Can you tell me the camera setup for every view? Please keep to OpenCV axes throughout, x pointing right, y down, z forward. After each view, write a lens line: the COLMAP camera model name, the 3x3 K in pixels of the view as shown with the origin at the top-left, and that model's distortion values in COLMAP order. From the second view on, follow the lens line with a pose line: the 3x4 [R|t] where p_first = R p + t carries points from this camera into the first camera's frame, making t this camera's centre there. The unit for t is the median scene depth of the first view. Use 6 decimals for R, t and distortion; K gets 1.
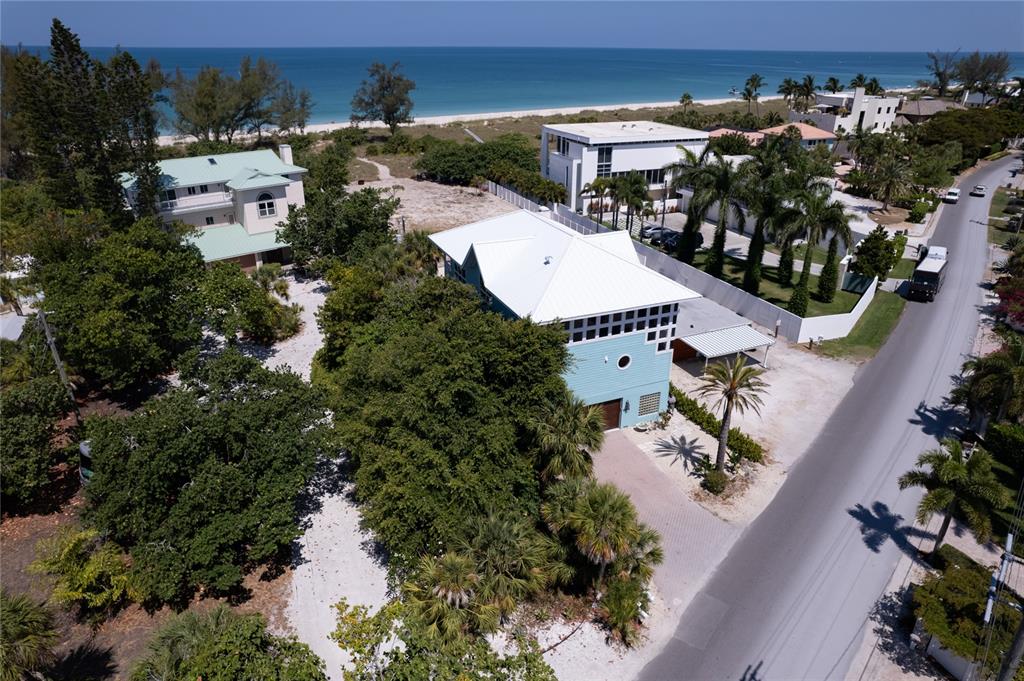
lens RADIAL K [[649.4, 0, 514.2], [0, 649.4, 342.8], [0, 0, 1]] dist [-0.043541, 0.001290]
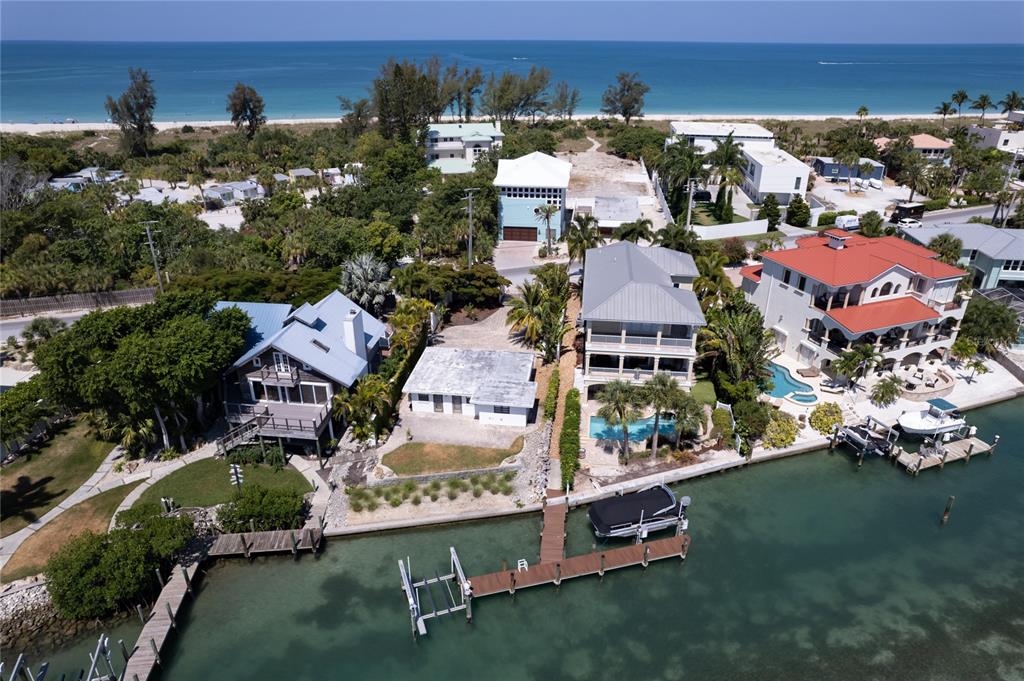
lens RADIAL K [[649.4, 0, 512.0], [0, 649.4, 338.6], [0, 0, 1]] dist [-0.043541, 0.001290]
pose [[0.860925, 0.213017, -0.461986, 0.440828], [-0.212784, 0.975643, 0.053330, 0.129803], [0.462094, 0.052390, 0.885282, -0.394930]]
